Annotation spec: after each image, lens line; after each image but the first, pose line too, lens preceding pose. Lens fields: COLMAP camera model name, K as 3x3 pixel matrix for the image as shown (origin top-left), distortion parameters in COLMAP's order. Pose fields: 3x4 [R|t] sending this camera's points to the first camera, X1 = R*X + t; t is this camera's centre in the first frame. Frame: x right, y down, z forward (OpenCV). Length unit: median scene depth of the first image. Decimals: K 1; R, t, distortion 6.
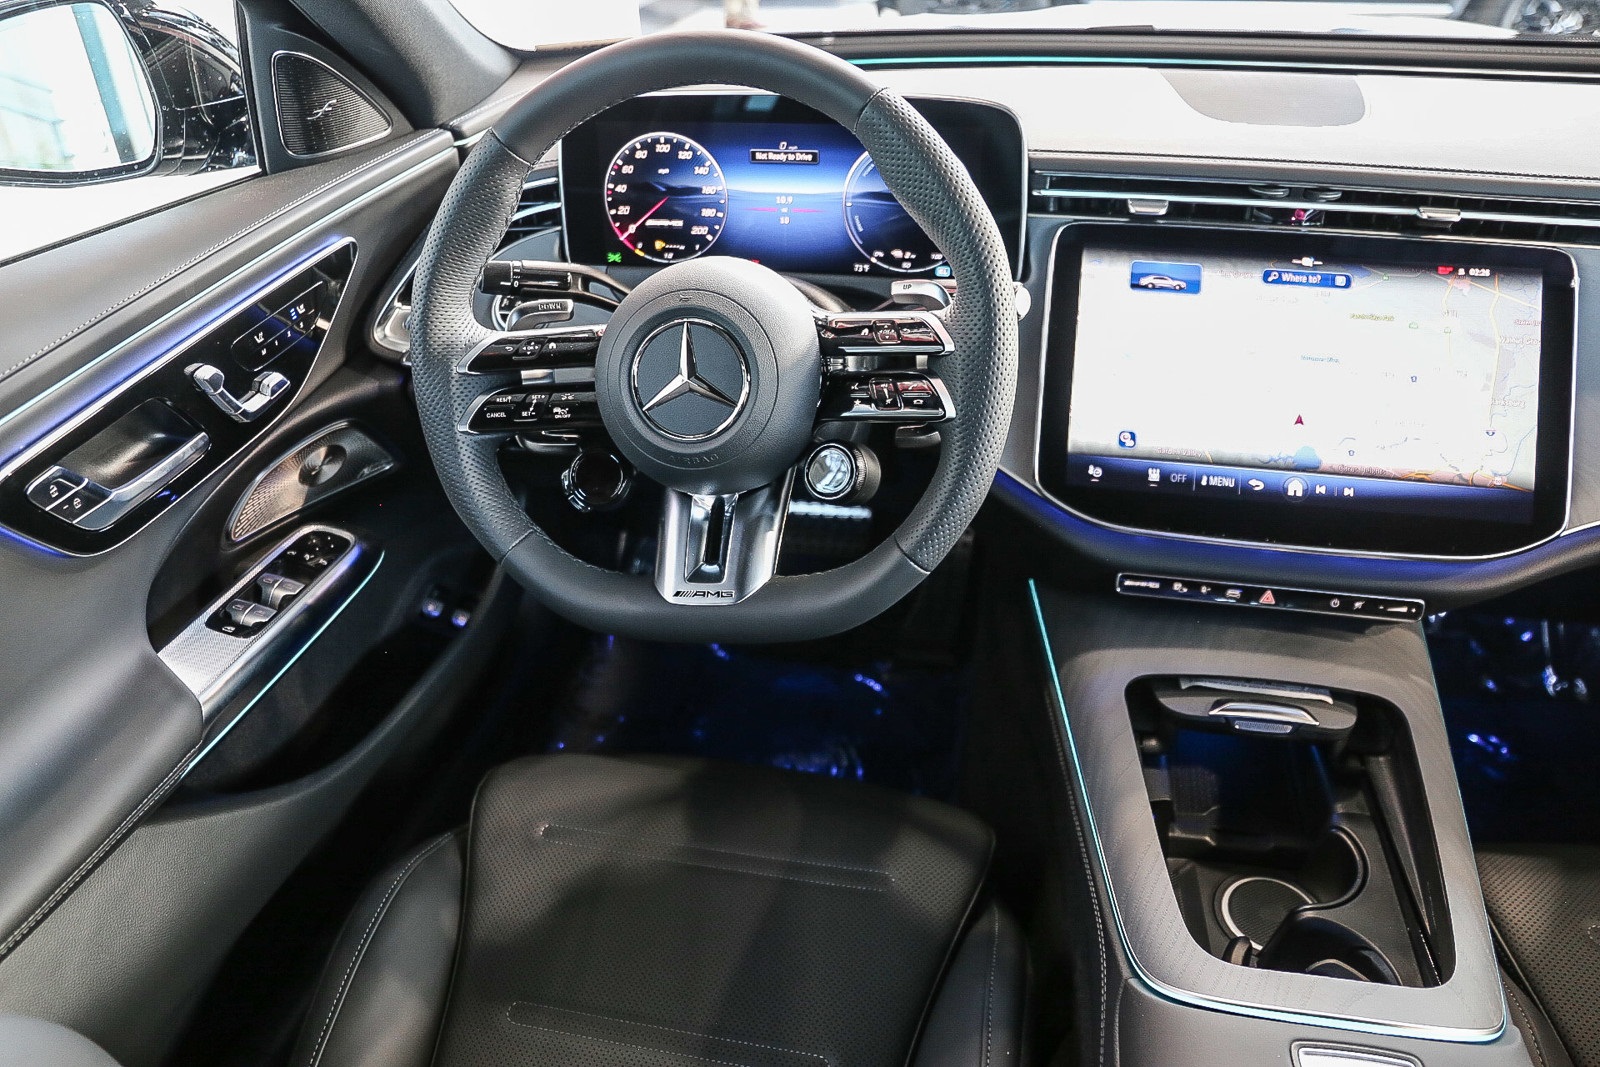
lens RADIAL K [[1108.0, 0, 799.6], [0, 1108.0, 547.0], [0, 0, 1]] dist [-0.132162, 0.088620]
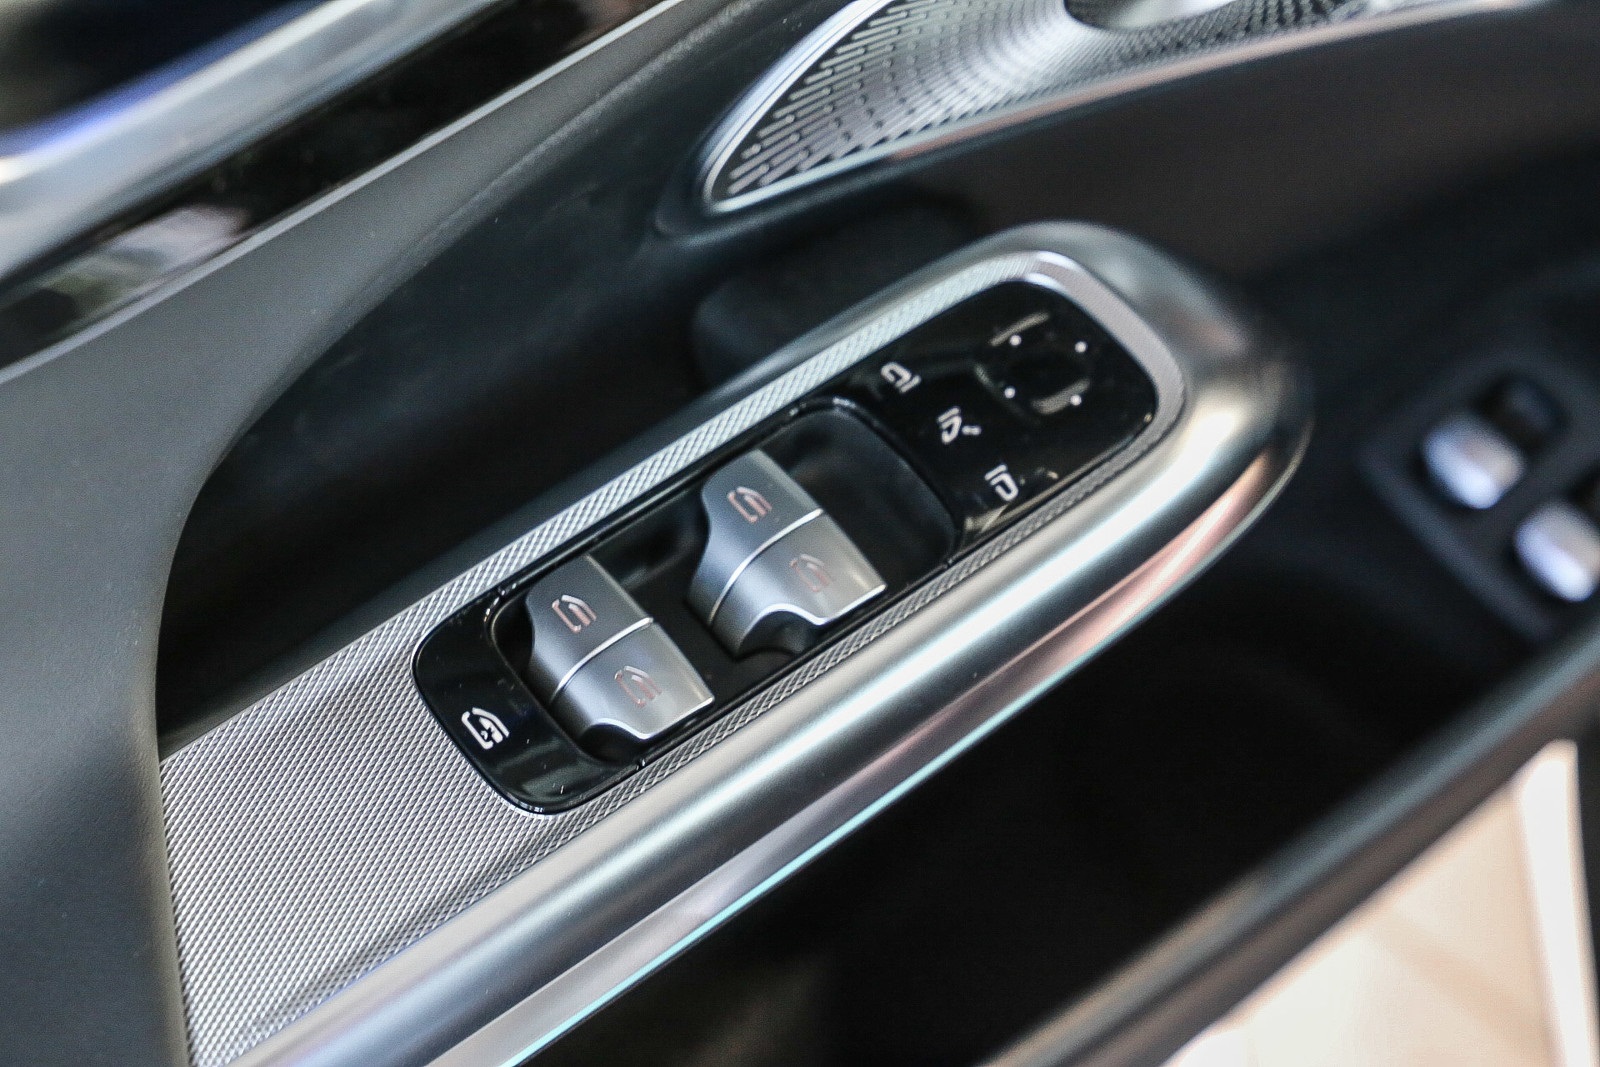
lens RADIAL K [[2900.2, 0, 800.0], [0, 2900.2, 534.6], [0, 0, 1]] dist [0.000289, 0.000000]
pose [[0.777335, 0.434118, -0.455294, -0.220783], [-0.269145, 0.883654, 0.383037, -0.204836], [0.568605, -0.175208, 0.803735, 0.553036]]
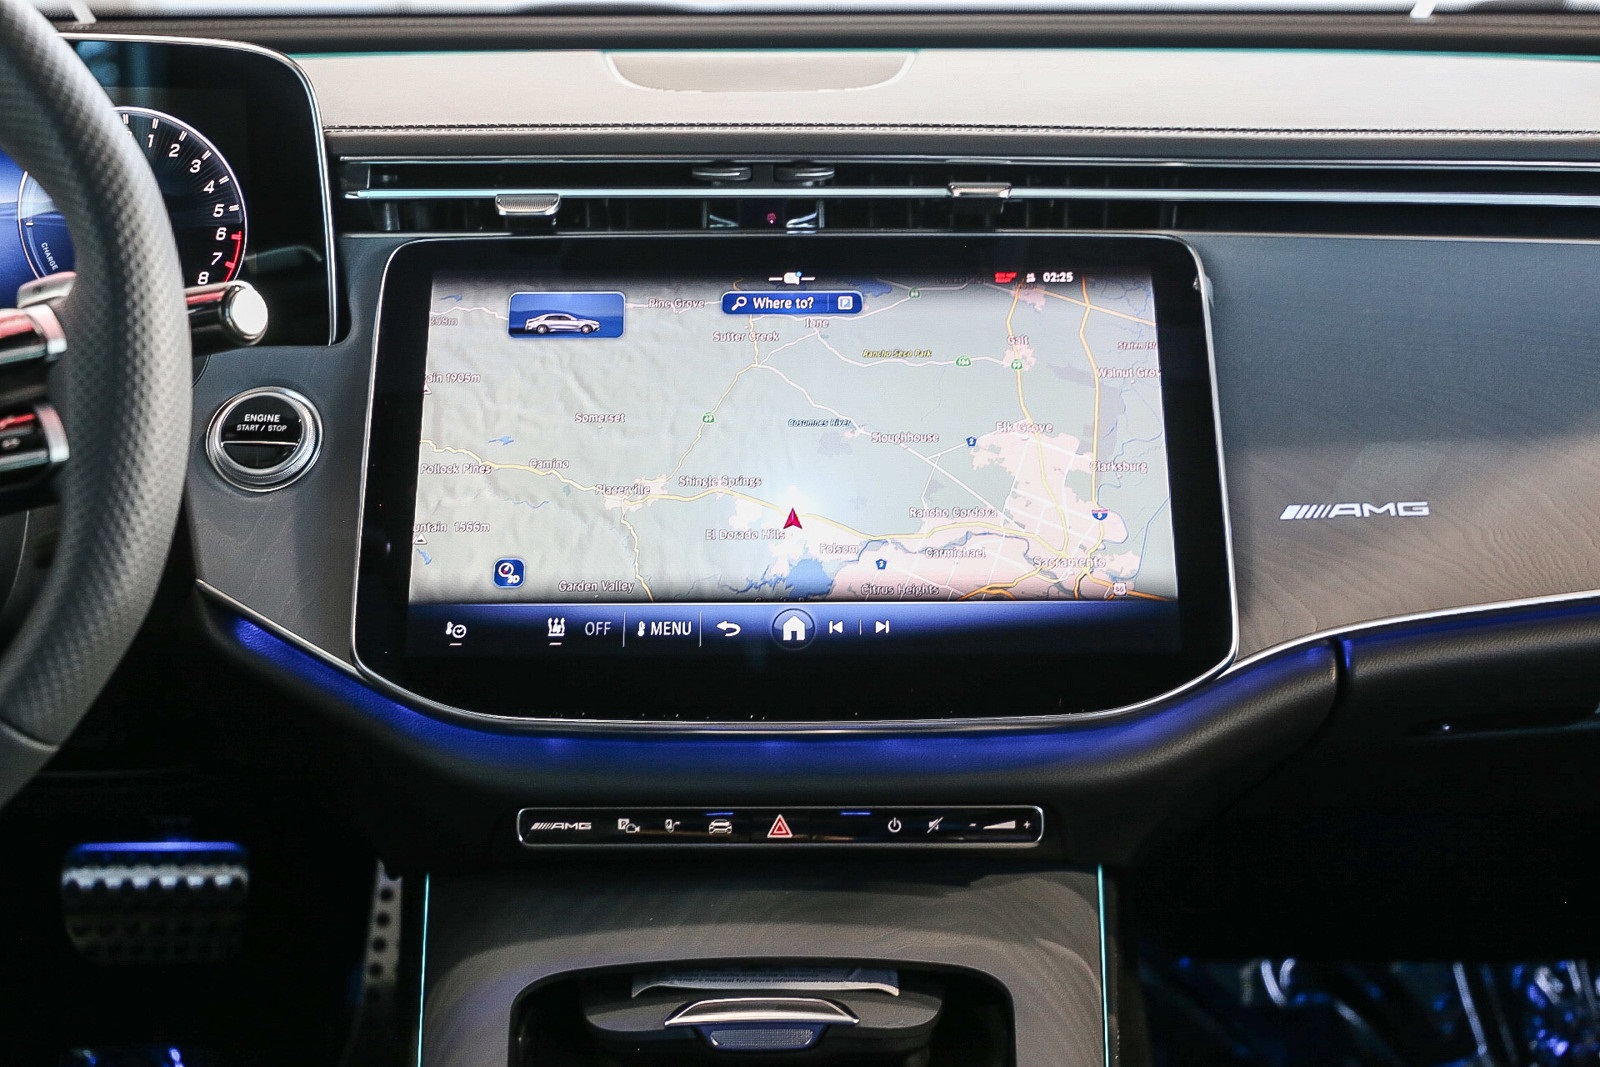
lens RADIAL K [[1980.1, 0, 802.1], [0, 1980.1, 549.0], [0, 0, 1]] dist [0.031846, 0.000000]
pose [[0.978725, -0.039704, 0.201297, 0.237617], [0.095979, 0.955730, -0.278153, 0.197193], [-0.181341, 0.291555, 0.939208, -0.027254]]
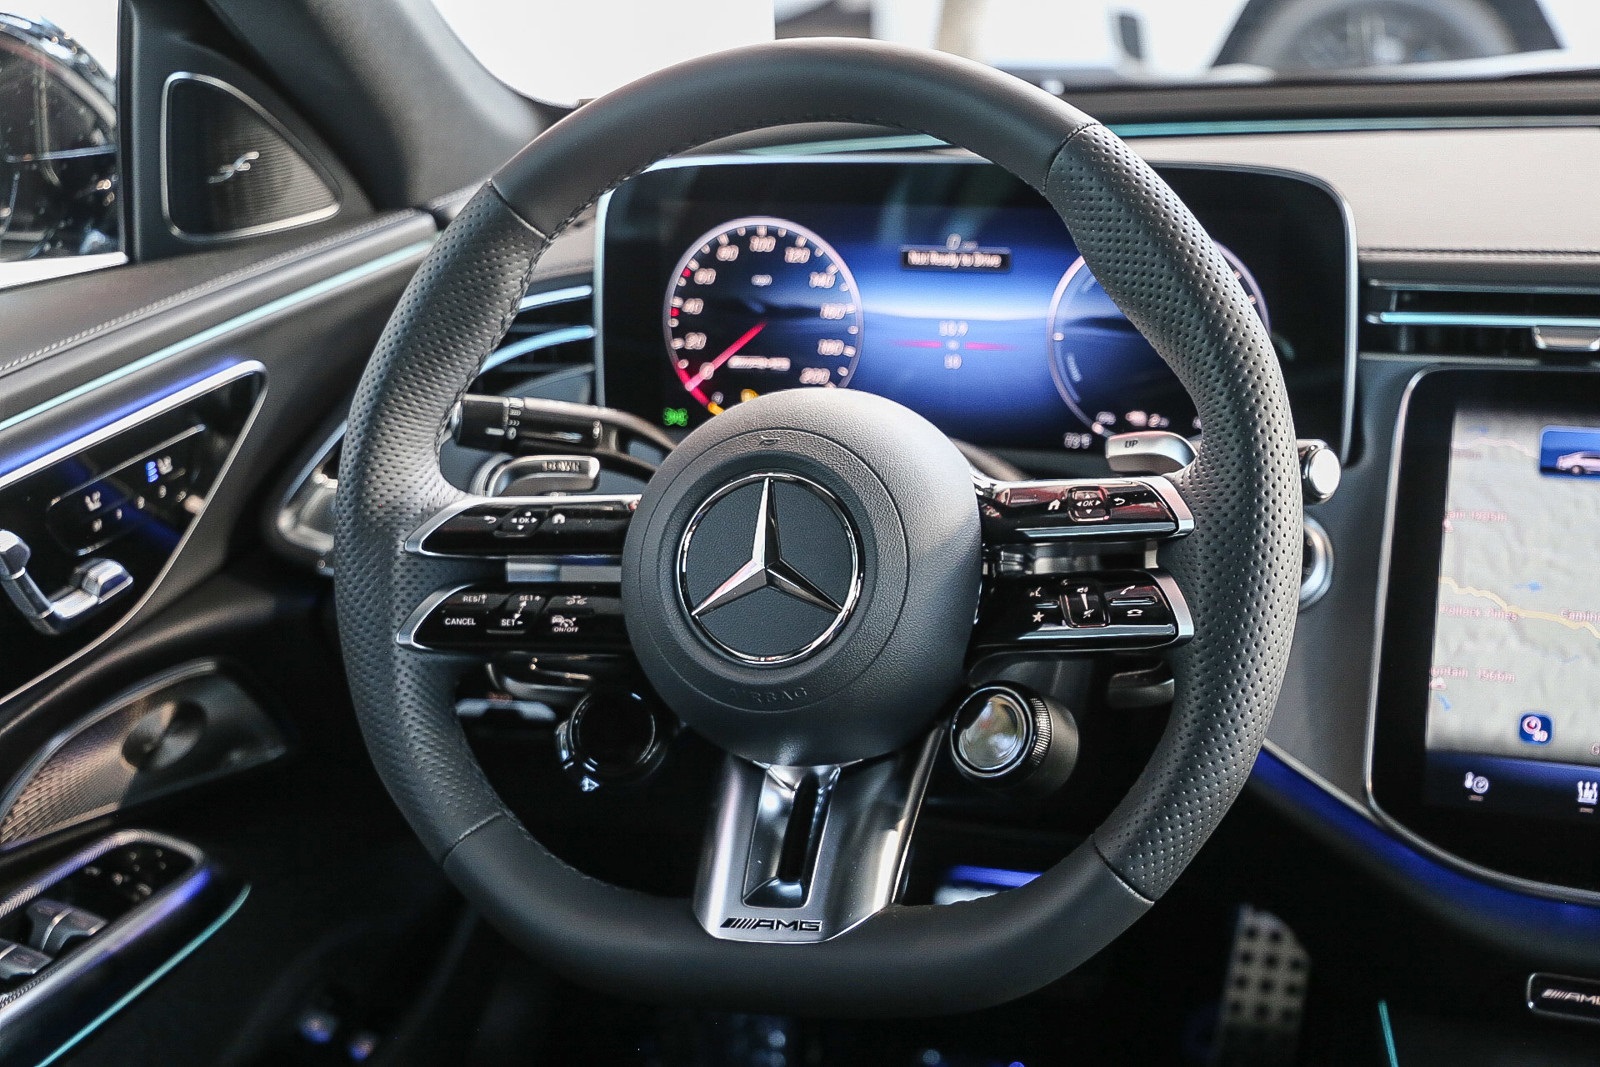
lens RADIAL K [[2101.2, 0, 791.7], [0, 2101.2, 543.0], [0, 0, 1]] dist [0.049517, 0.000000]
pose [[0.991610, 0.032855, -0.125019, 0.050260], [-0.063877, 0.965367, -0.252954, 0.109465], [0.112379, 0.258817, 0.959367, -0.119406]]
